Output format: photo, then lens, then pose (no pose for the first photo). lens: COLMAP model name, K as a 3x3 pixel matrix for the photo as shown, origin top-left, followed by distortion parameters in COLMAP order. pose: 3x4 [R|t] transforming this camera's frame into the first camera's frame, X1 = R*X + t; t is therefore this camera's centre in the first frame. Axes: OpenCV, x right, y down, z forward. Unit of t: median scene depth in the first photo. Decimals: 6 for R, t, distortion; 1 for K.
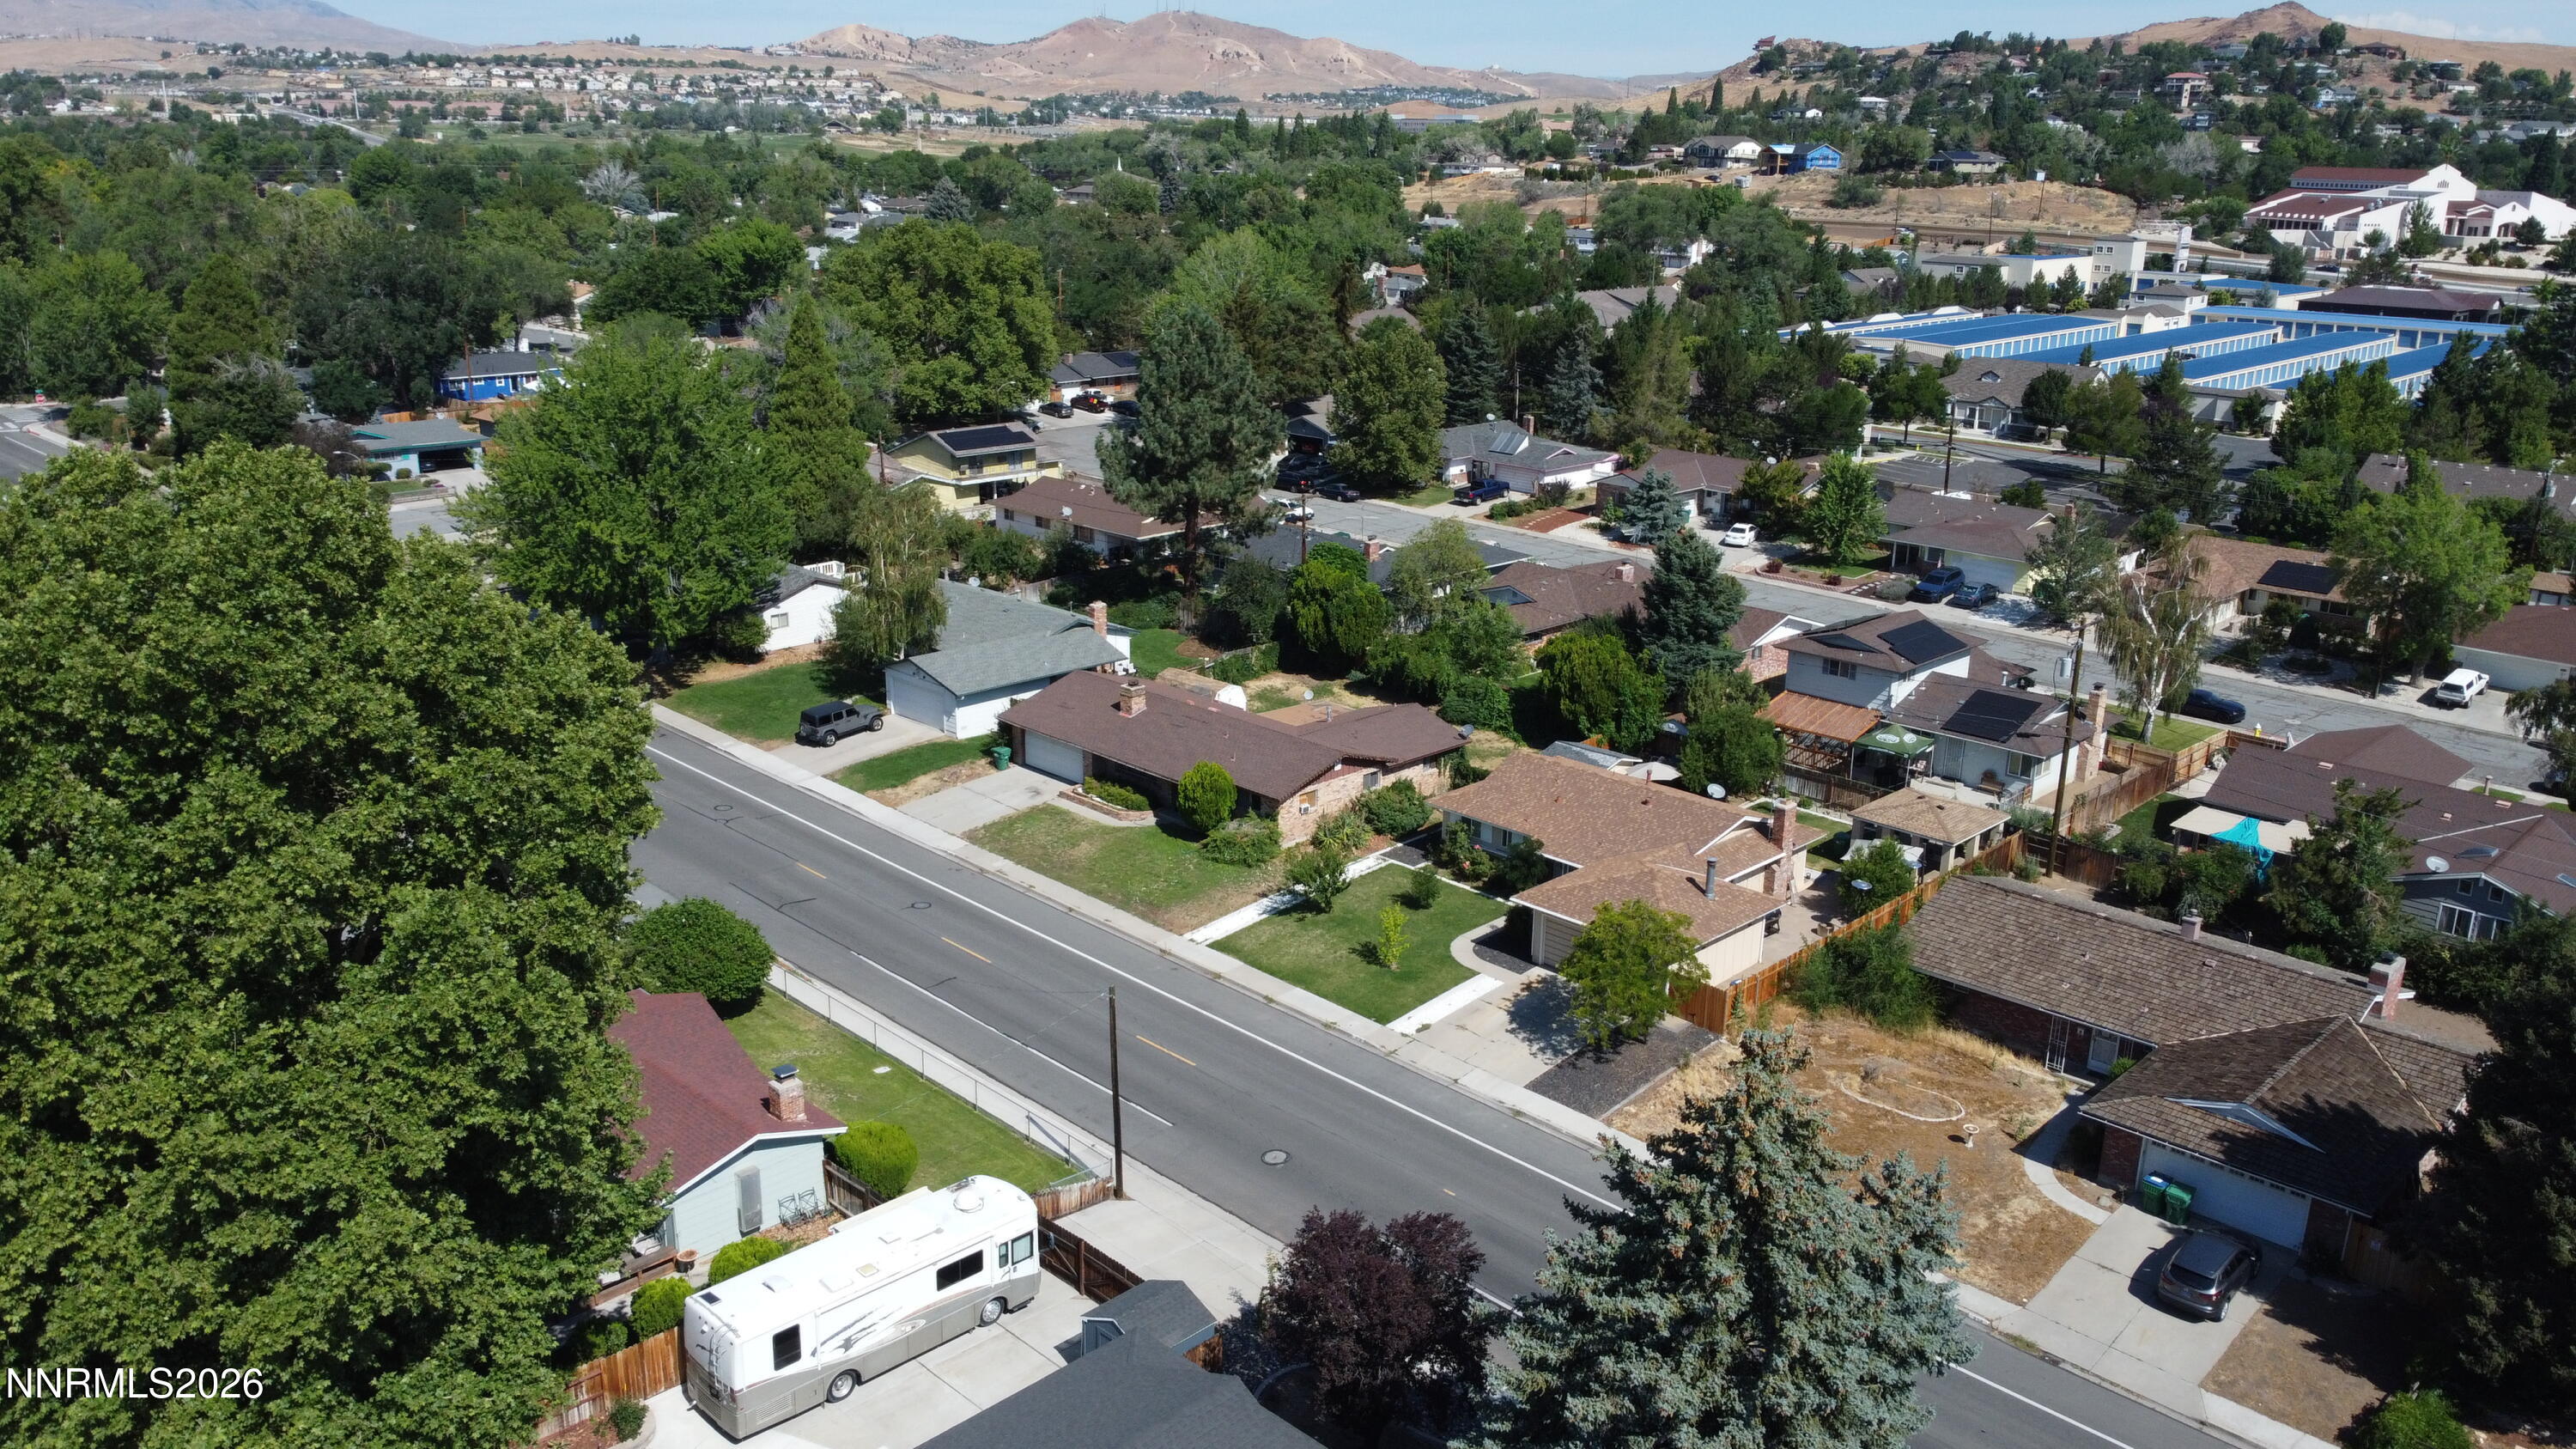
lens RADIAL K [[1943.0, 0, 1290.9], [0, 1943.0, 737.6], [0, 0, 1]] dist [-0.000665, -0.008500]
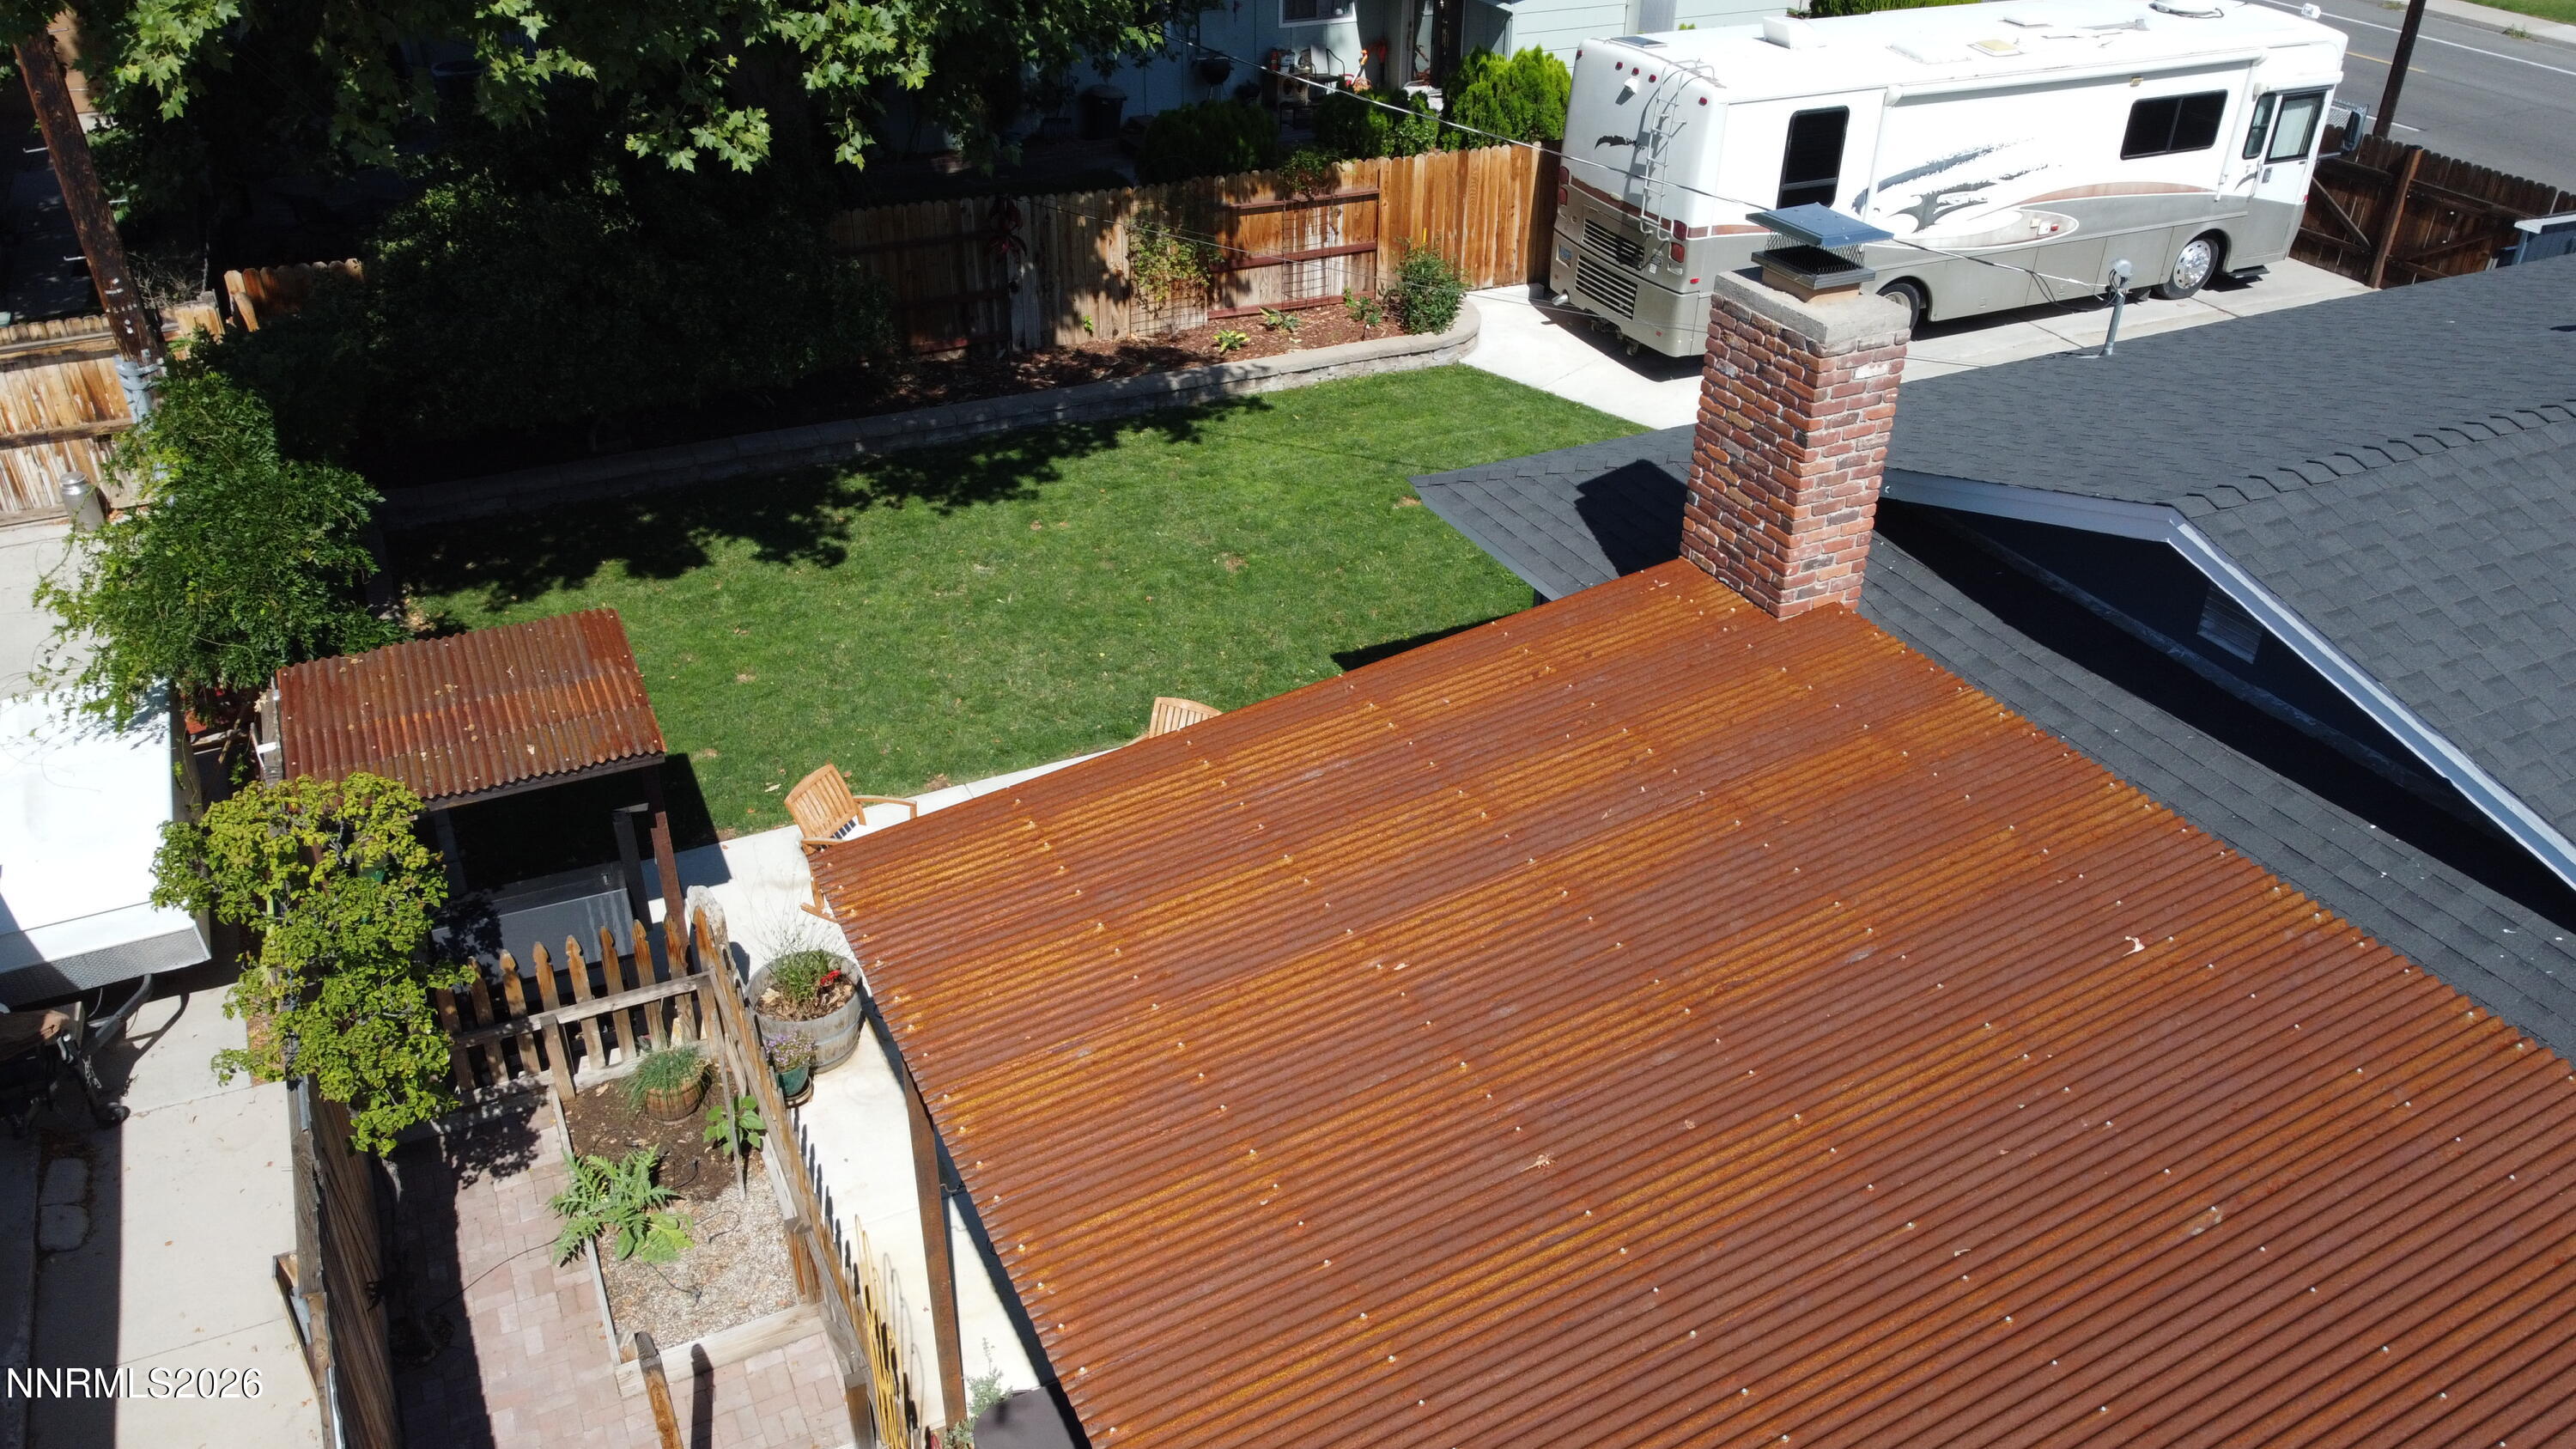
lens RADIAL K [[1951.8, 0, 1288.0], [0, 1951.8, 724.5], [0, 0, 1]] dist [-0.001535, -0.004440]
pose [[0.943137, 0.168796, -0.286357, -0.221981], [-0.096828, 0.963623, 0.249109, 0.332379], [0.317989, -0.207217, 0.925173, 0.541380]]
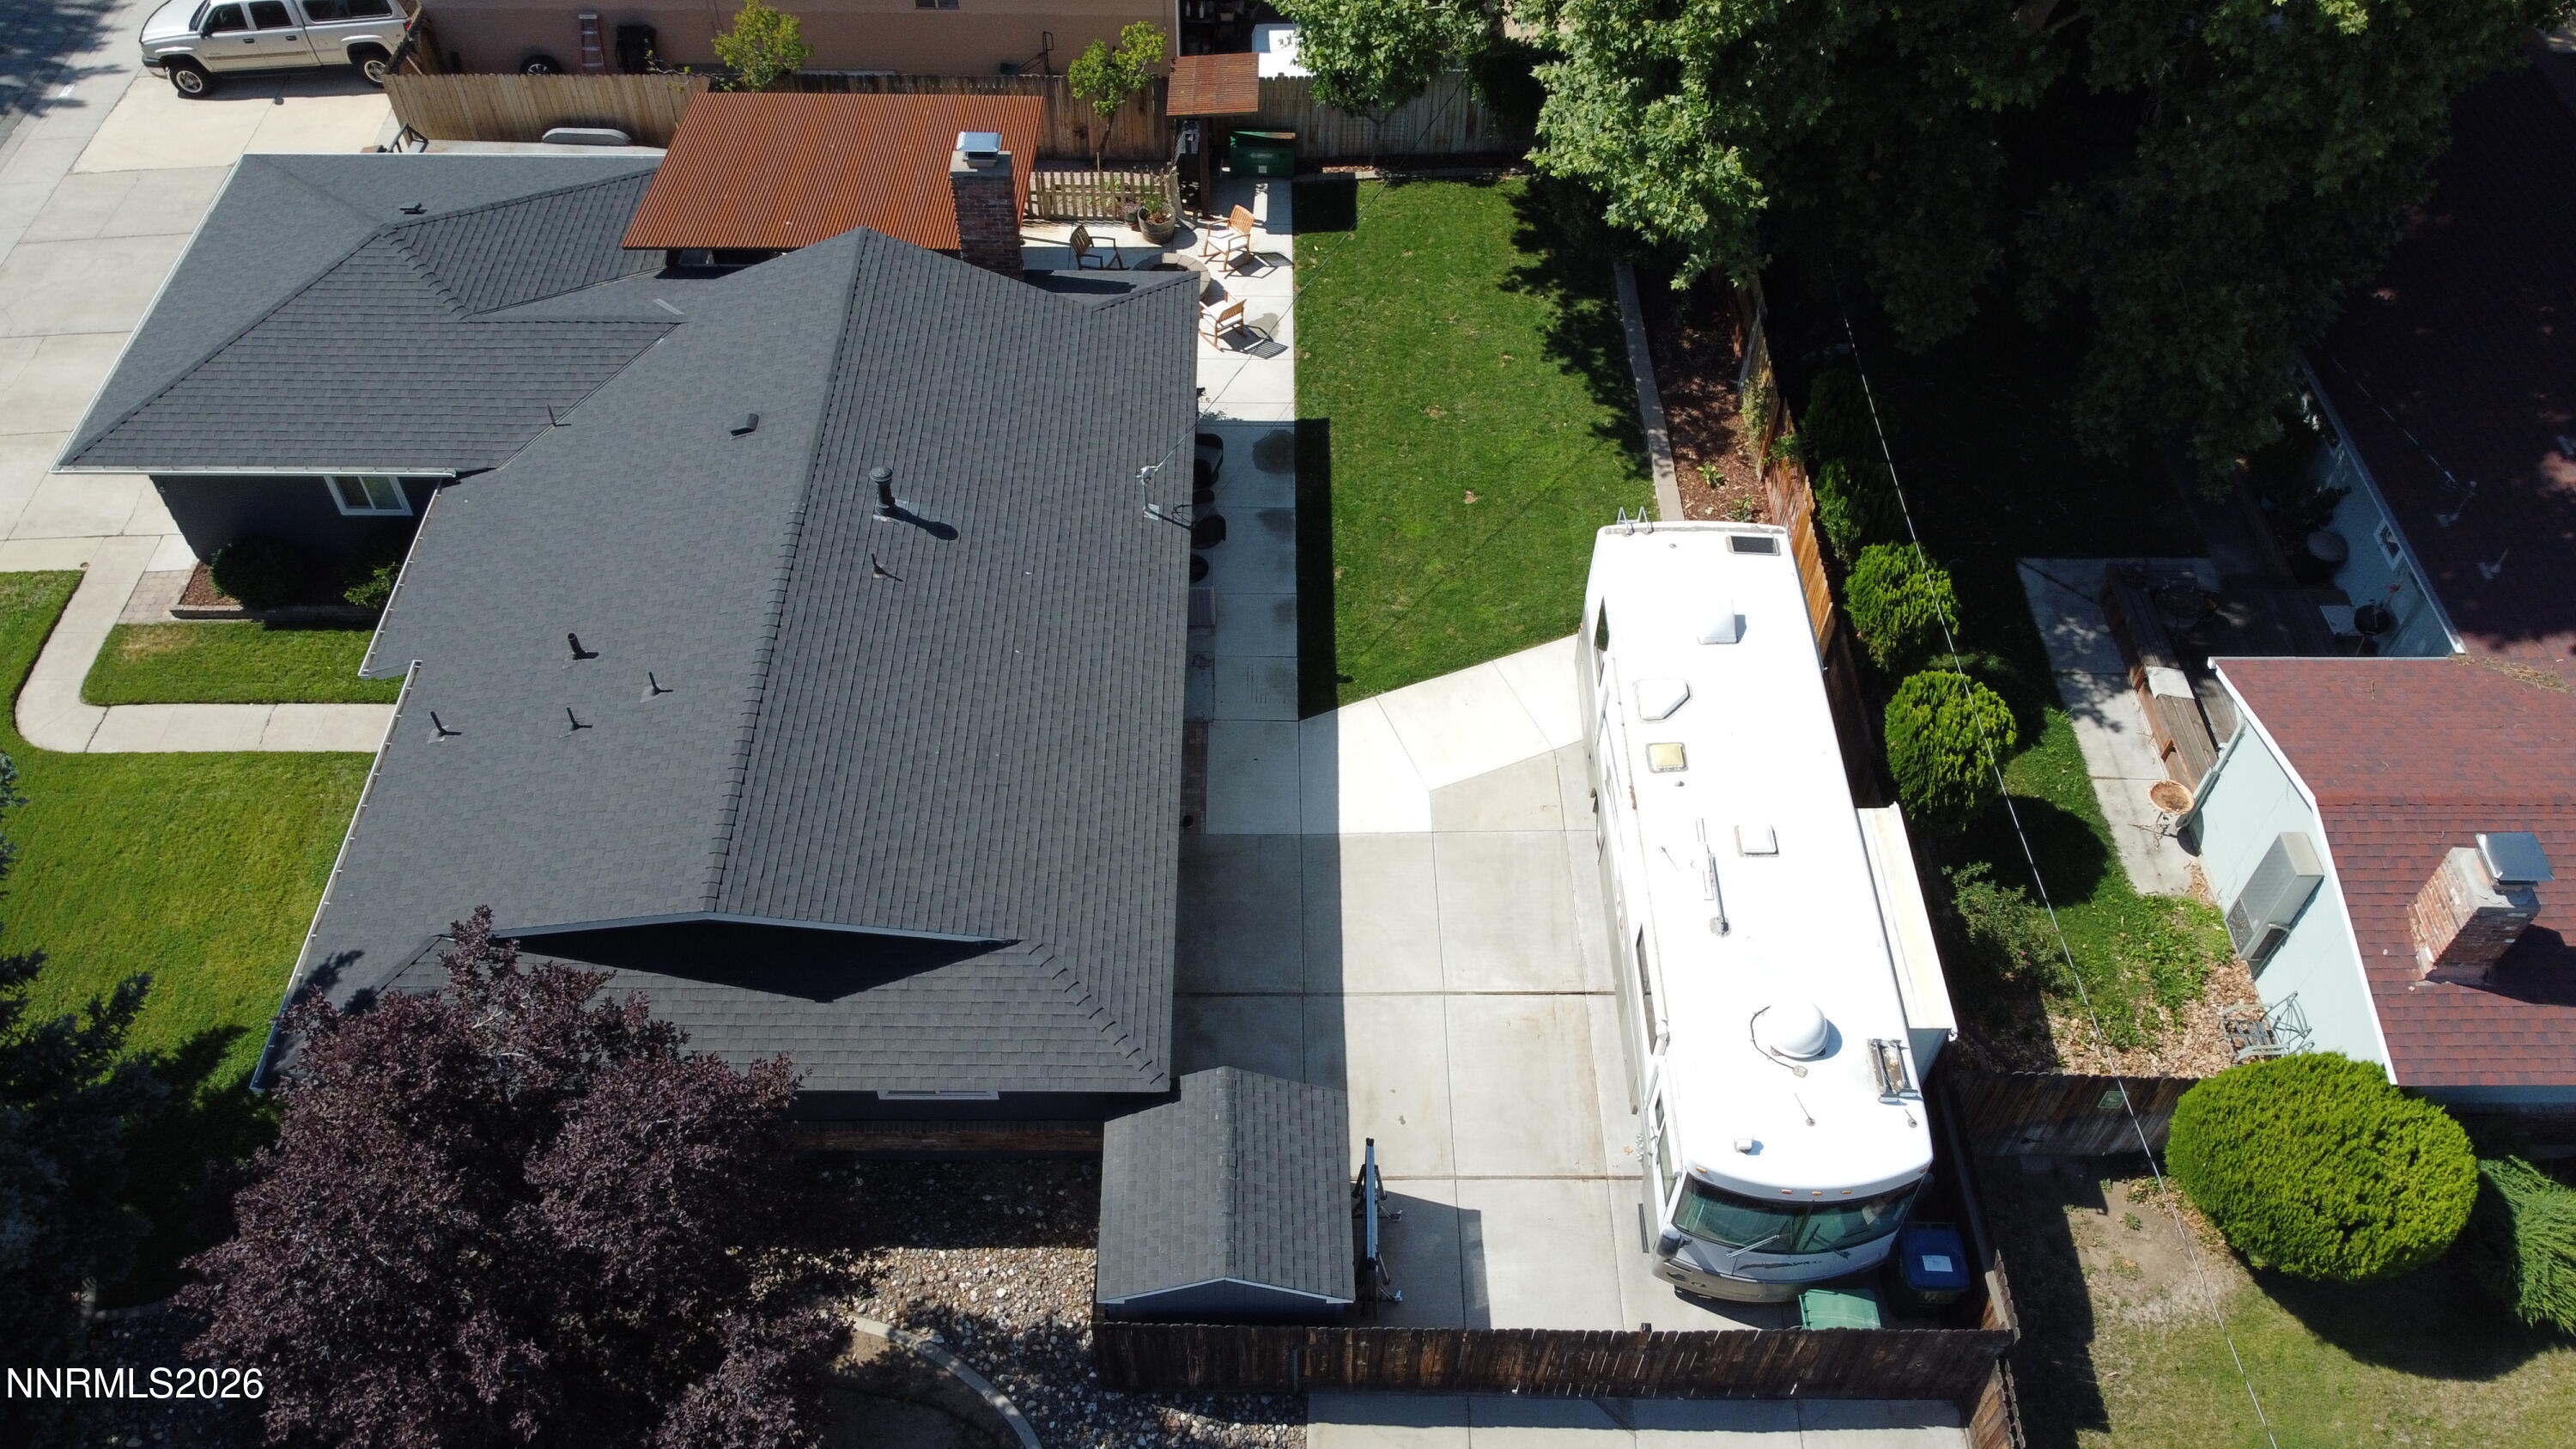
lens RADIAL K [[1943.0, 0, 1290.9], [0, 1943.0, 737.6], [0, 0, 1]] dist [-0.000665, -0.008500]
pose [[-0.714658, 0.516452, -0.471743, 0.060970], [-0.218583, 0.475756, 0.851985, -0.099613], [0.664444, 0.711993, -0.227115, 1.068267]]
